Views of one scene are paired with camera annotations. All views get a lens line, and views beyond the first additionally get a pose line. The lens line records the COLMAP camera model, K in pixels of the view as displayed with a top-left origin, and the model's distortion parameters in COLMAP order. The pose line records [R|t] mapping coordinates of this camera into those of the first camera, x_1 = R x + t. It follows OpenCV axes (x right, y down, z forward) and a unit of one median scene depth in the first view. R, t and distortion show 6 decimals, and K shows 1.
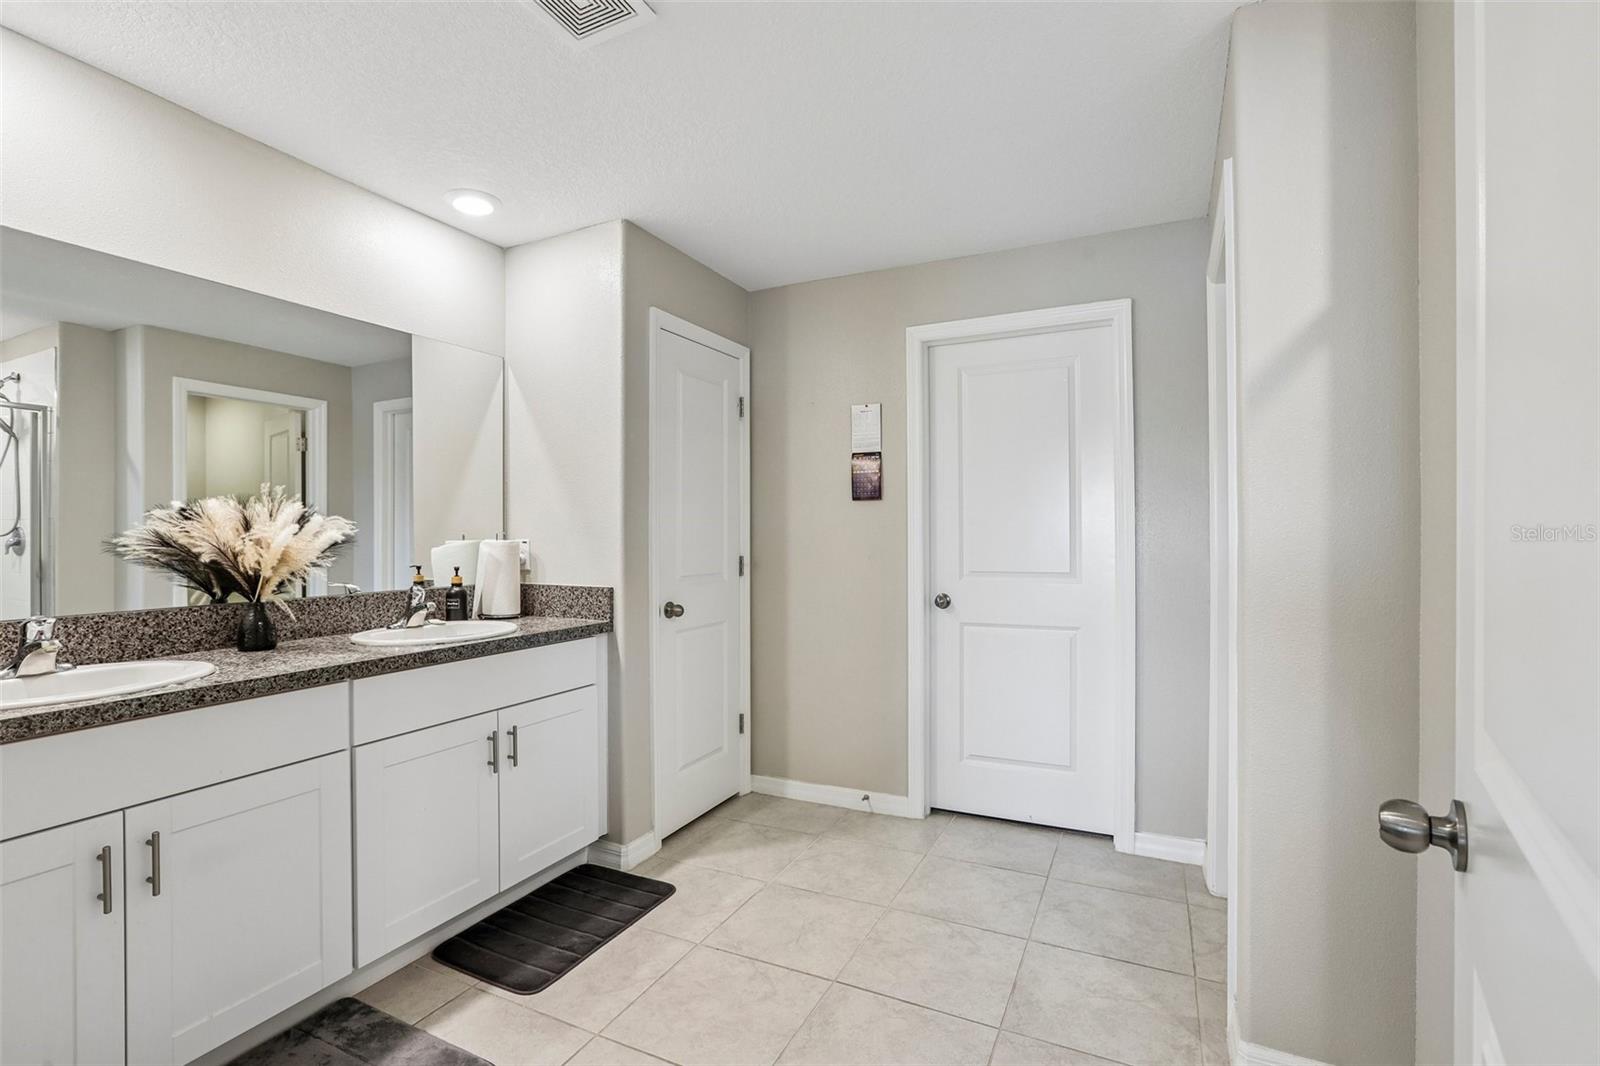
lens RADIAL K [[733.8, 0, 795.4], [0, 733.8, 527.6], [0, 0, 1]] dist [-0.038939, 0.015144]
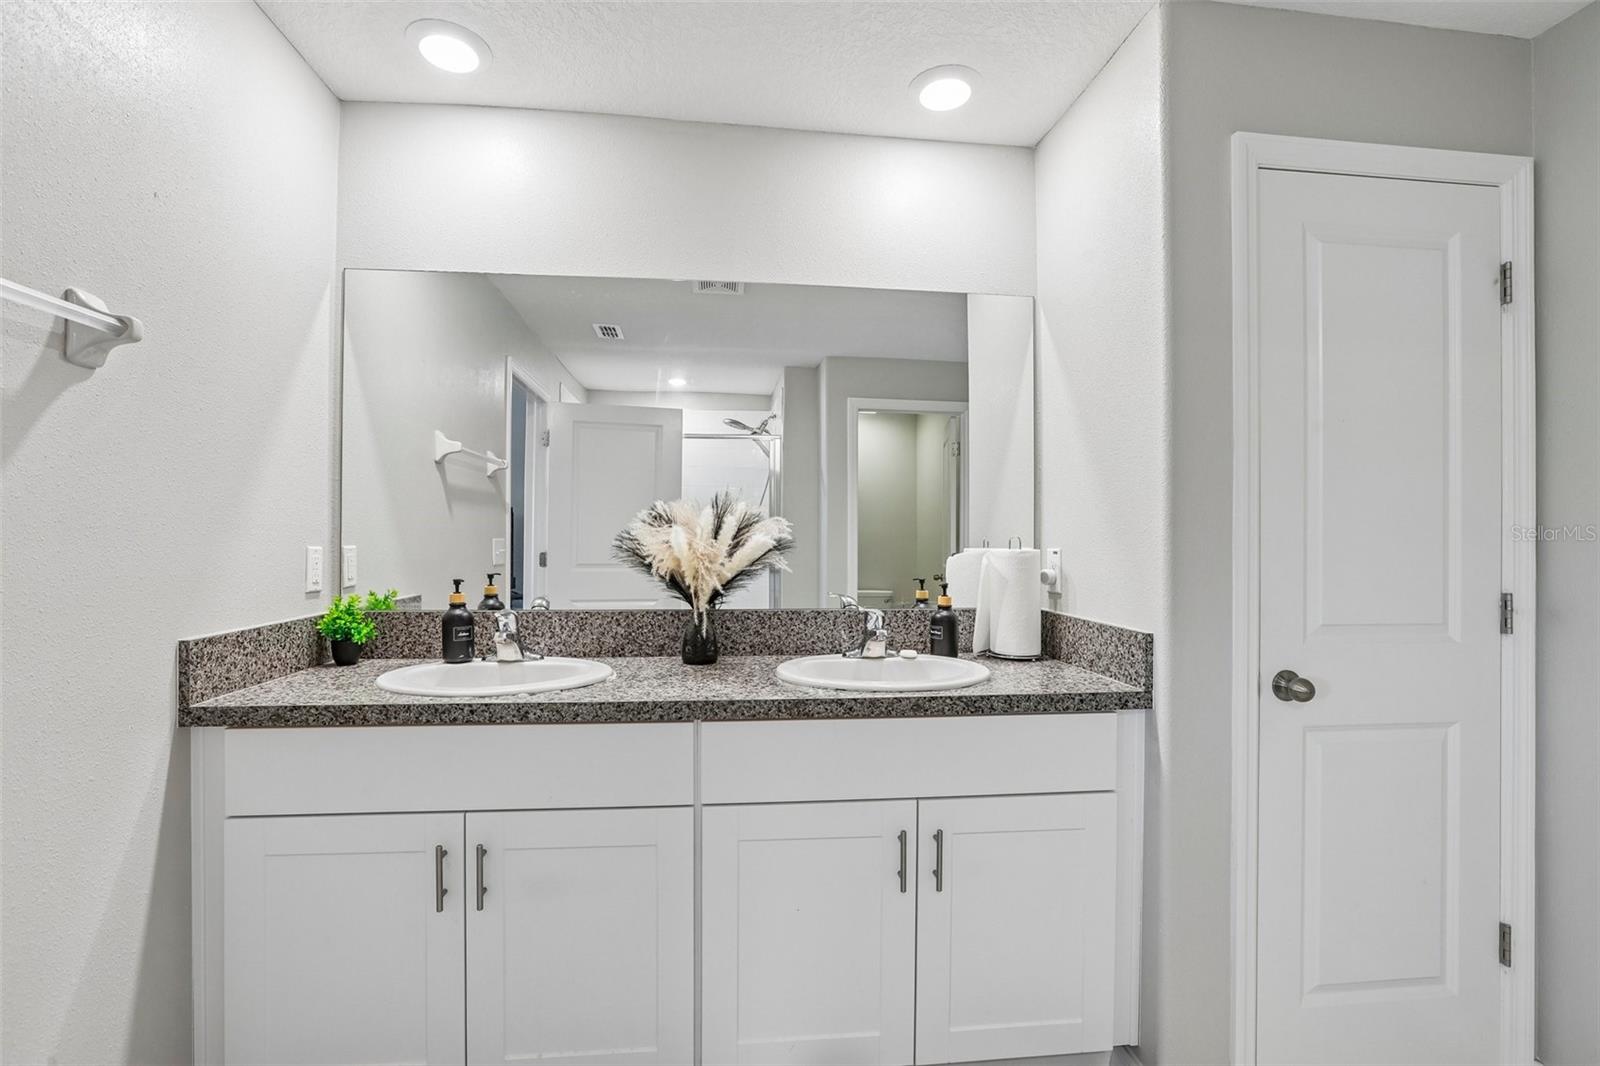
lens RADIAL K [[733.8, 0, 799.8], [0, 733.8, 527.2], [0, 0, 1]] dist [-0.038939, 0.015144]
pose [[0.540305, -0.002895, -0.841464, 0.101456], [-0.002287, 0.999985, -0.004909, -0.000325], [0.841466, 0.004577, 0.540290, 0.515406]]
